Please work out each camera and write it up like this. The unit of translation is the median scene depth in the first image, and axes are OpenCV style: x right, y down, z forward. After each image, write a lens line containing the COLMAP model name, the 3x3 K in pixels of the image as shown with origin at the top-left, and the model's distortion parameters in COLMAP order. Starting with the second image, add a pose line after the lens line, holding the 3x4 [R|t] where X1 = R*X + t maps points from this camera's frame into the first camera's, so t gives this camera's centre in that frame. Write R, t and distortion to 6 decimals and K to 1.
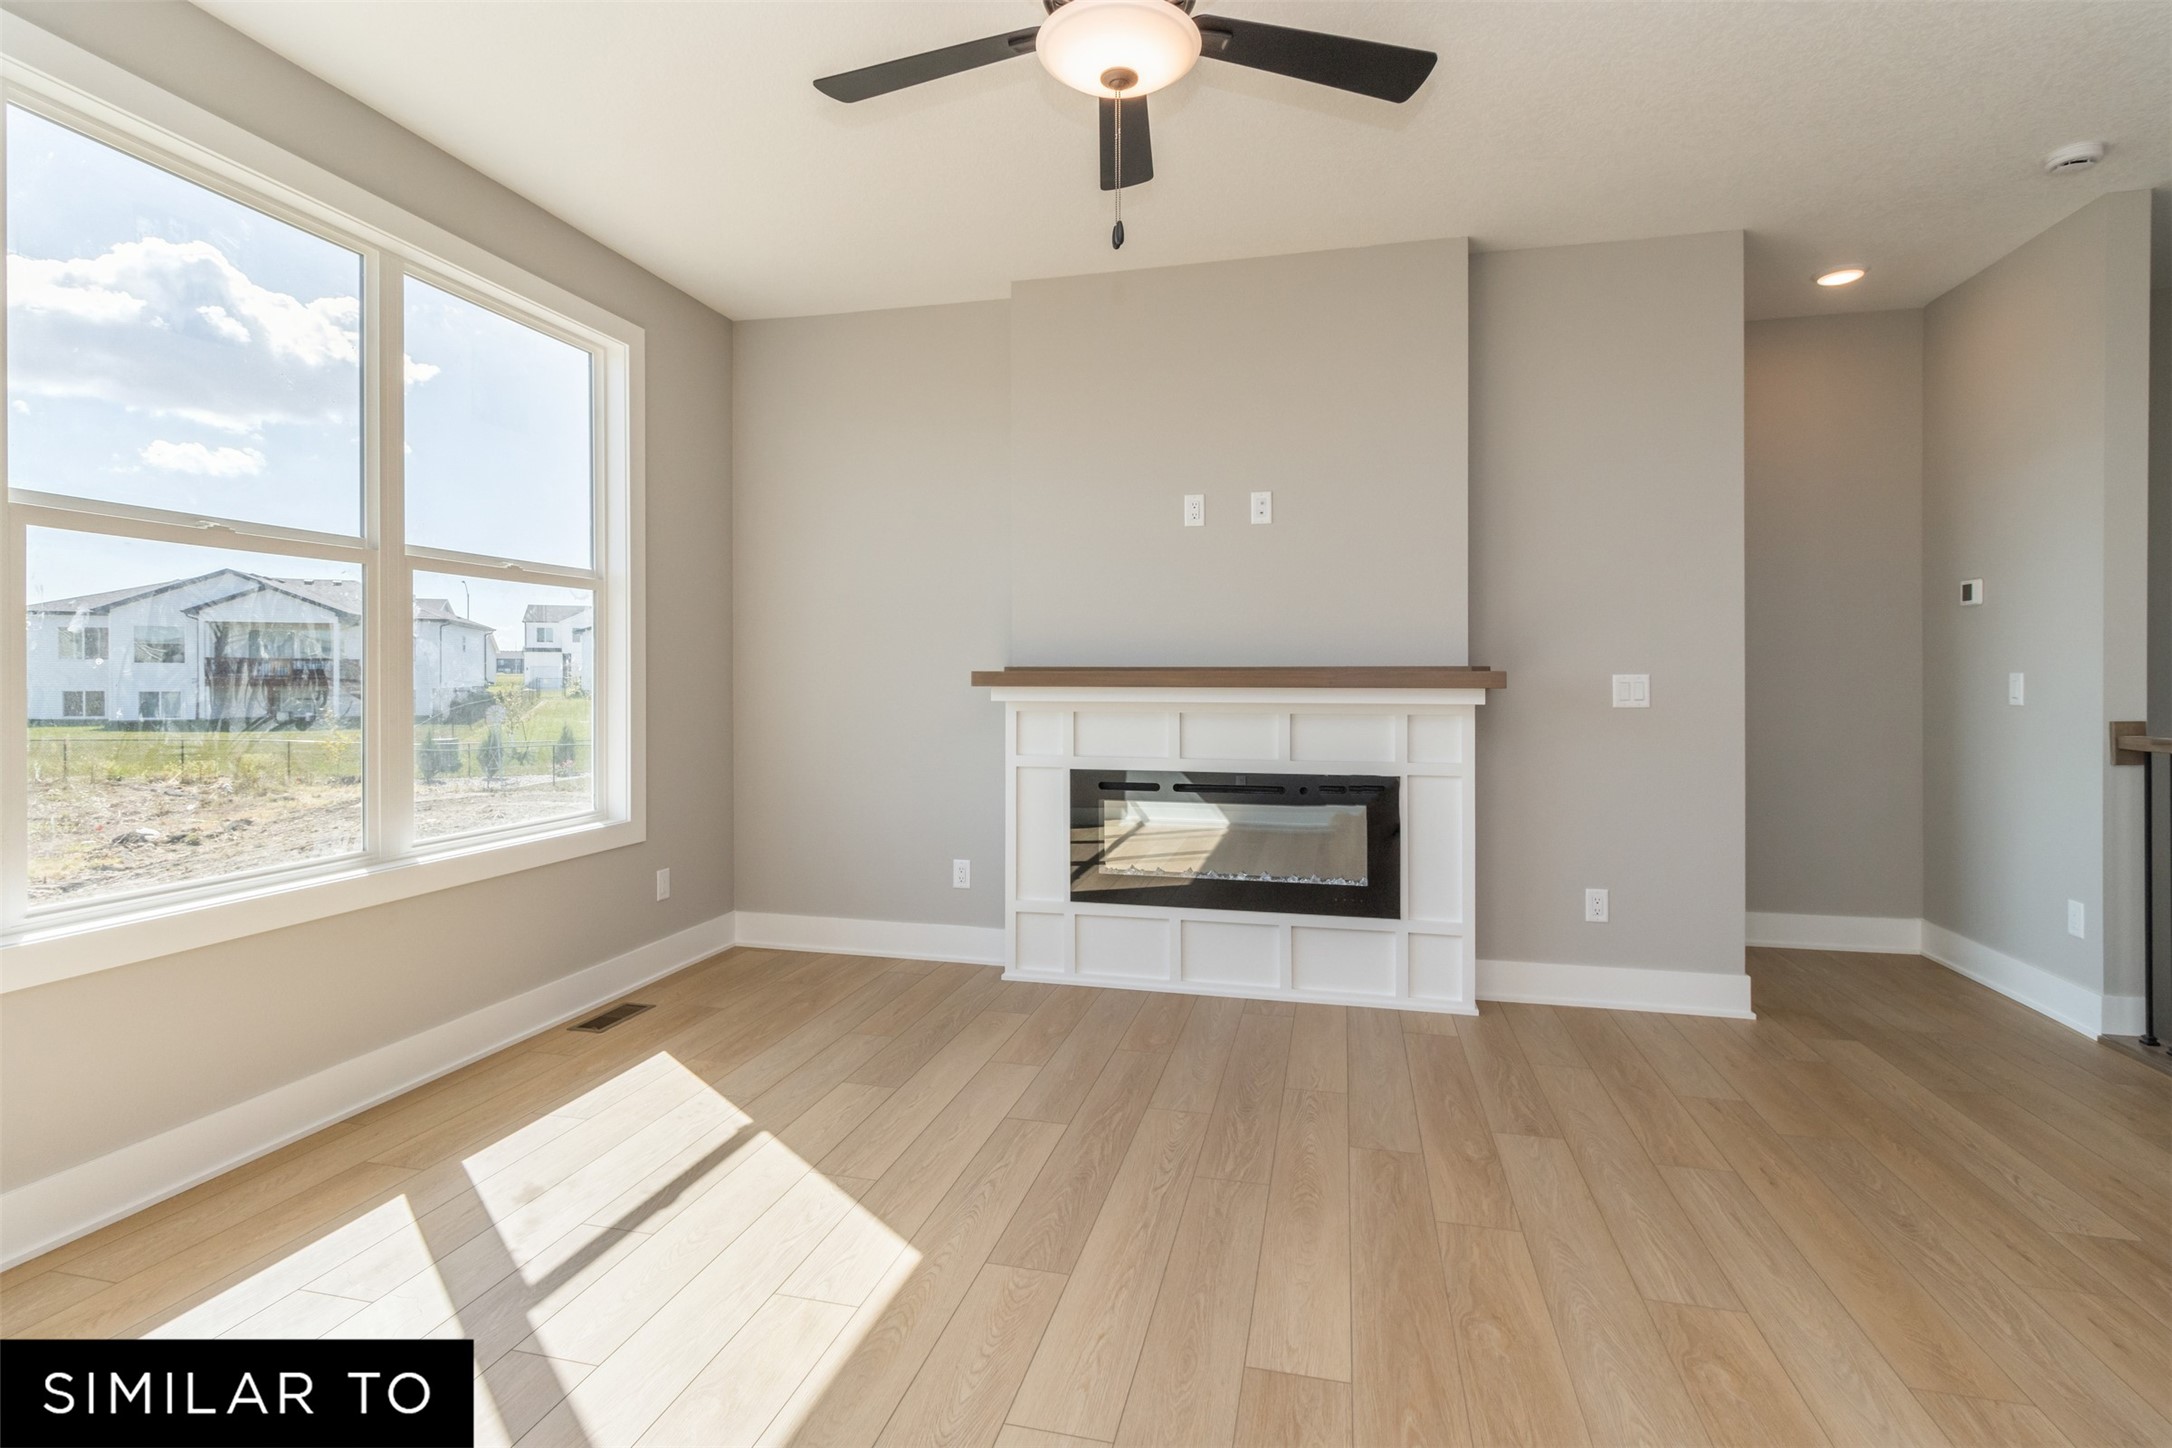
lens RADIAL K [[1015.4, 0, 1095.3], [0, 1015.4, 681.2], [0, 0, 1]] dist [0.002097, 0.000547]
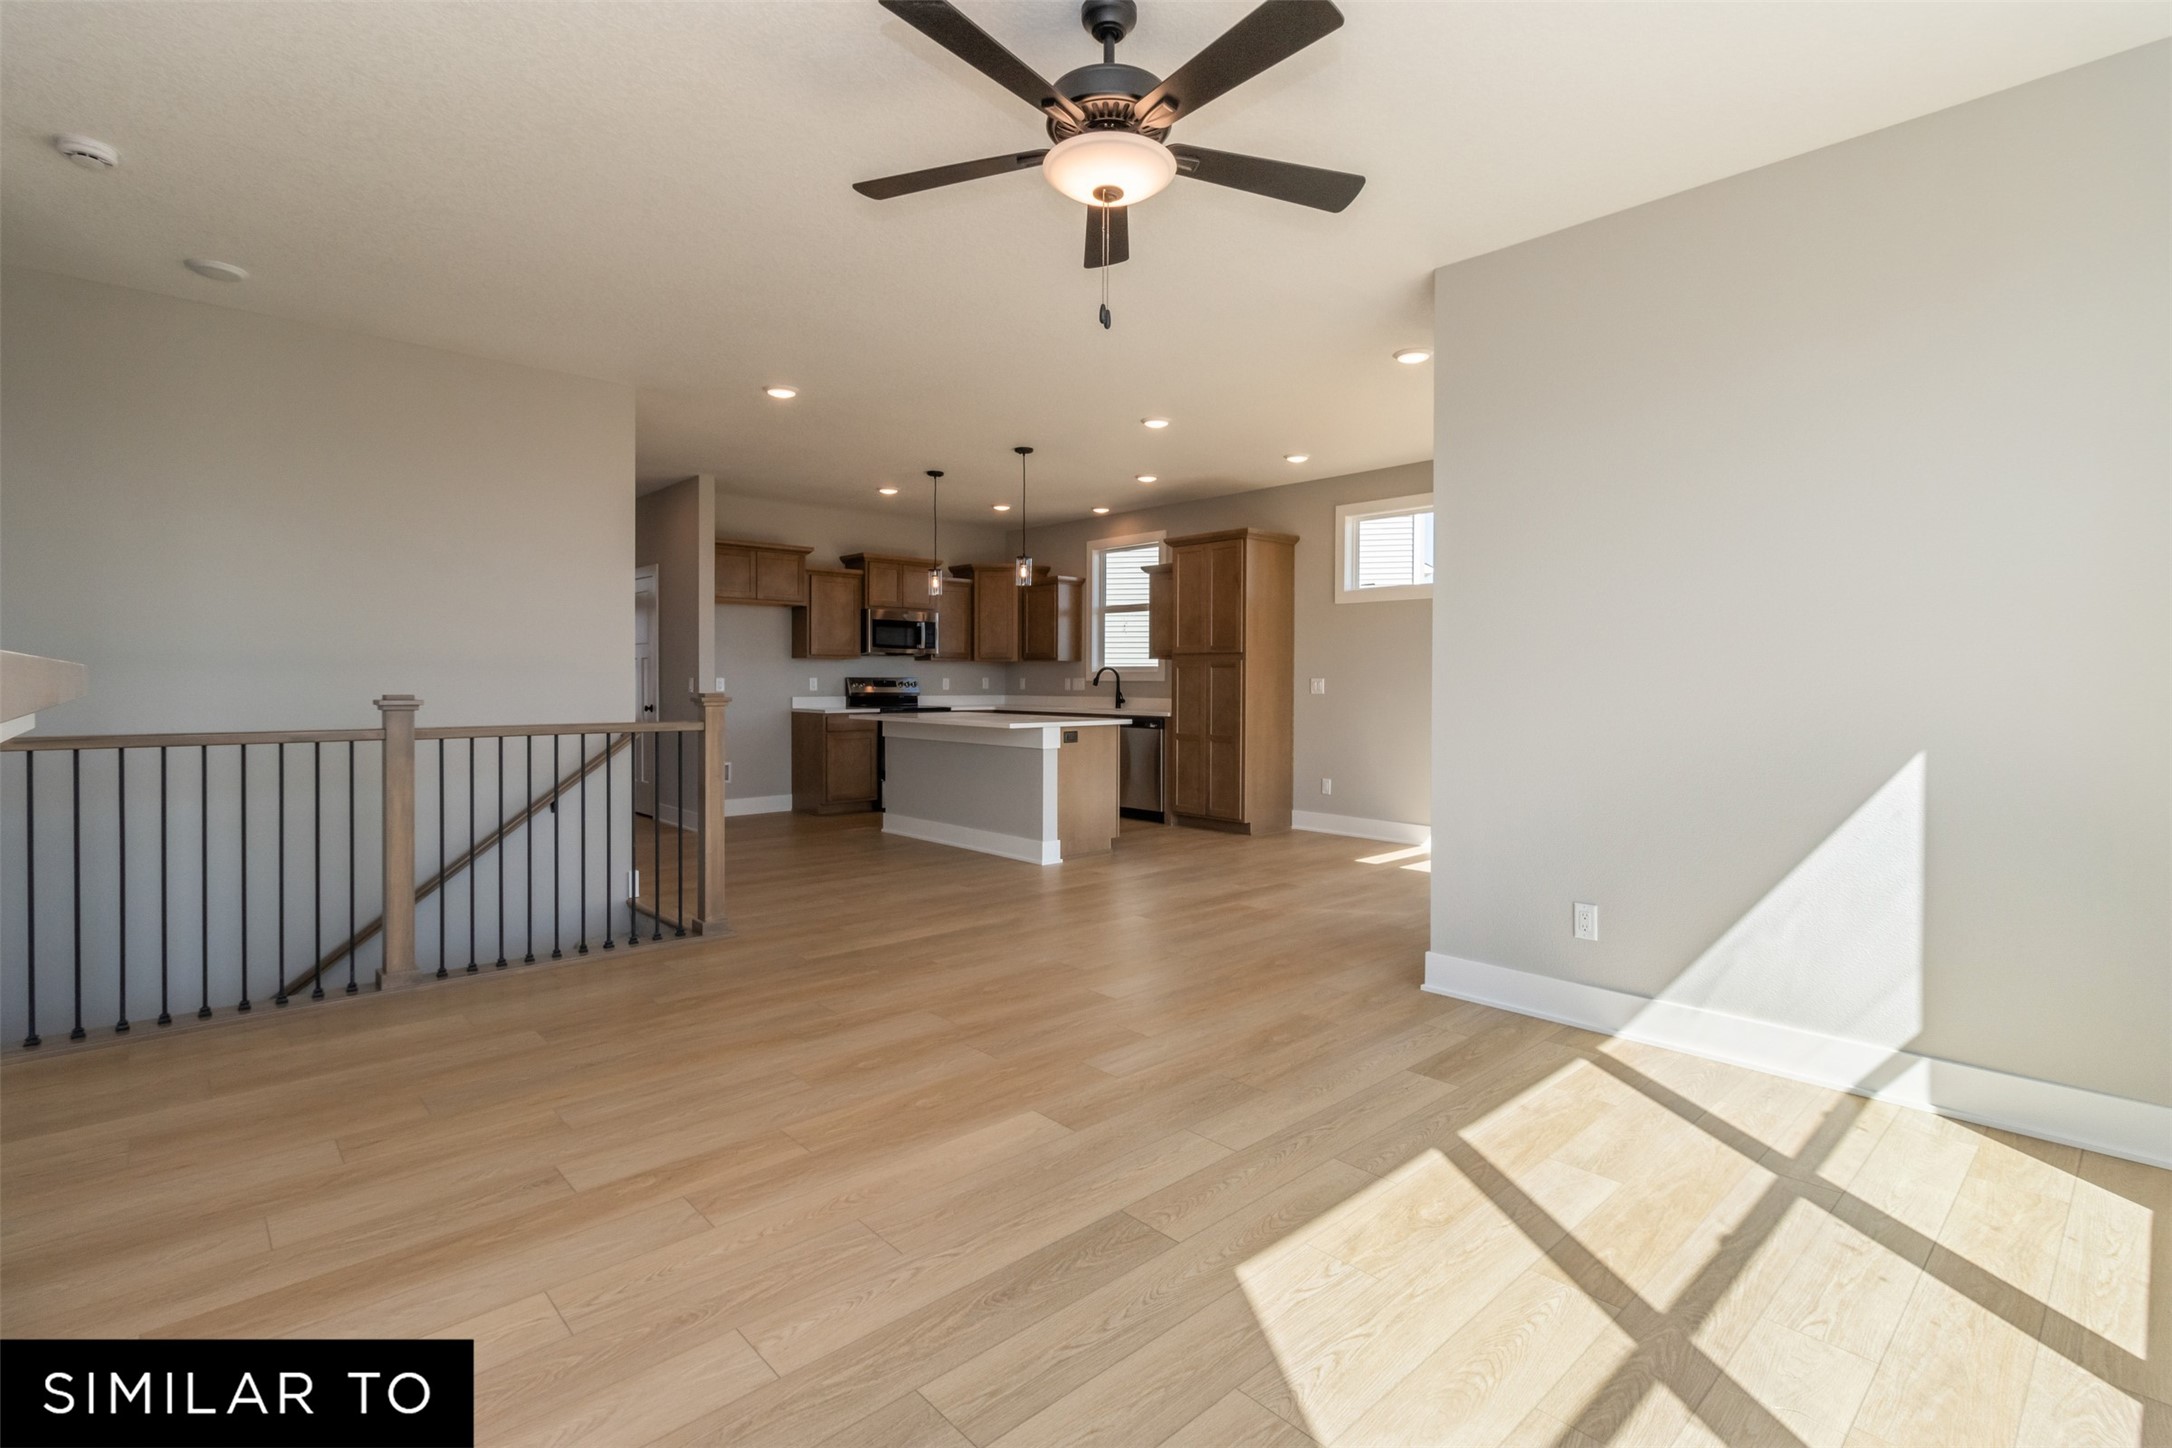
lens RADIAL K [[1016.6, 0, 1099.1], [0, 1016.6, 685.7], [0, 0, 1]] dist [0.009617, -0.000333]
pose [[-0.836079, -0.005973, 0.548576, -0.343375], [-0.001101, 0.999957, 0.009210, -0.004016], [-0.548607, 0.007096, -0.836050, 1.079958]]
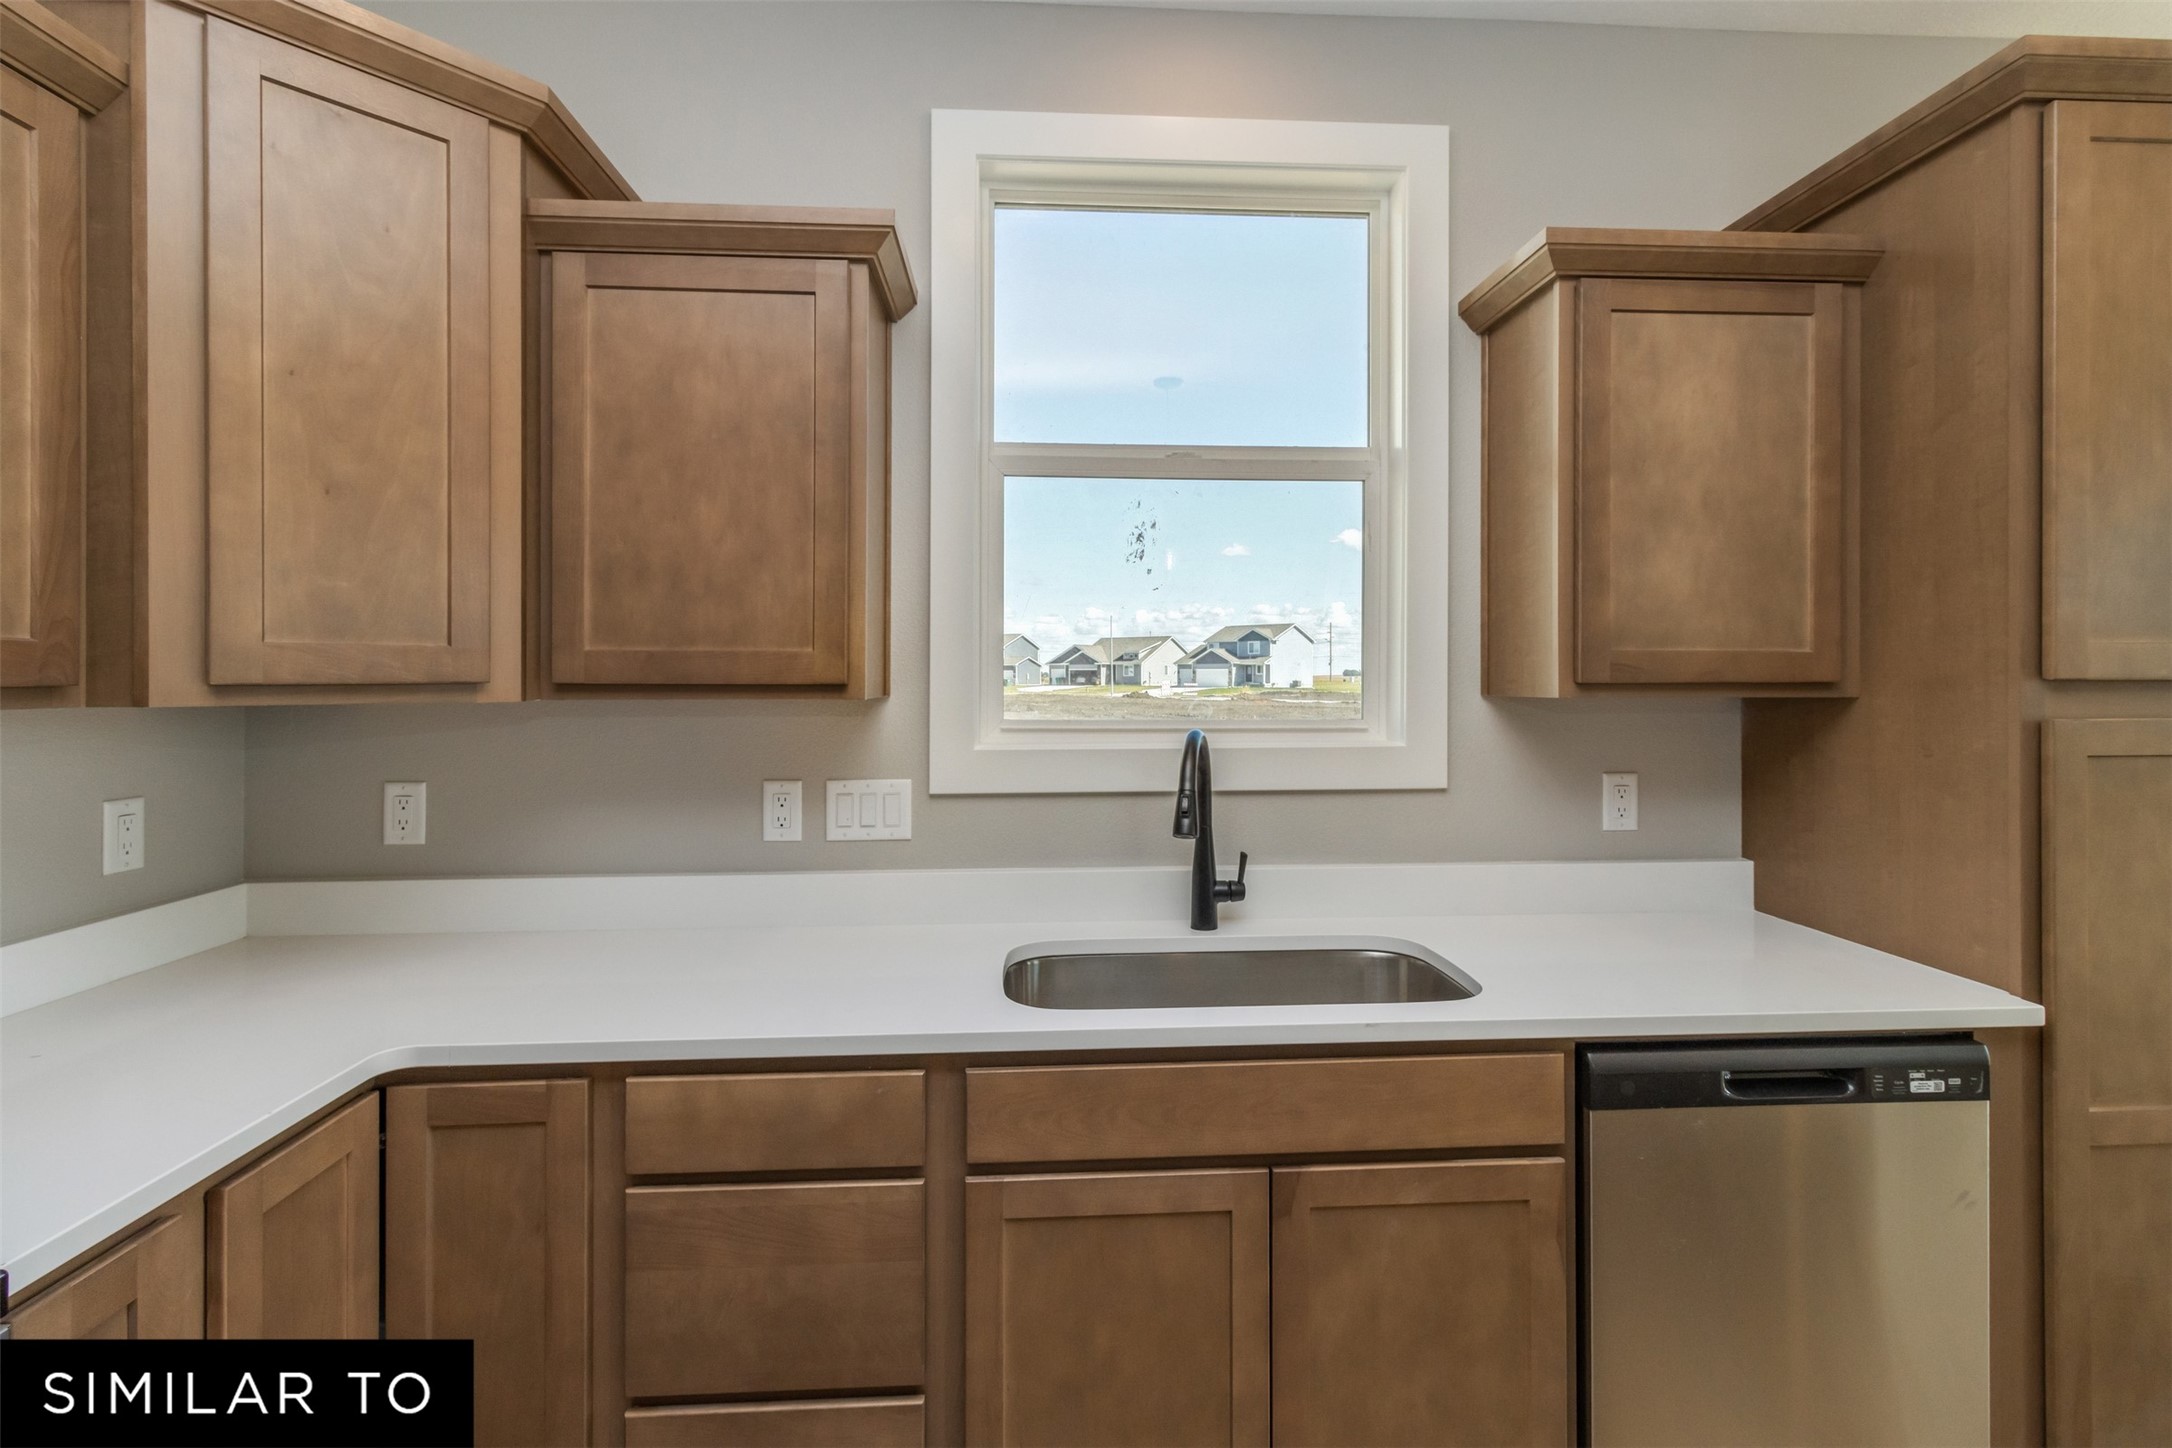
lens RADIAL K [[1022.2, 0, 1088.3], [0, 1022.2, 678.5], [0, 0, 1]] dist [0.002700, 0.000570]
pose [[-0.955286, 0.003271, -0.295665, 1.250990], [0.001749, 0.999984, 0.005413, -0.057638], [0.295678, 0.004654, -0.955276, -0.608438]]
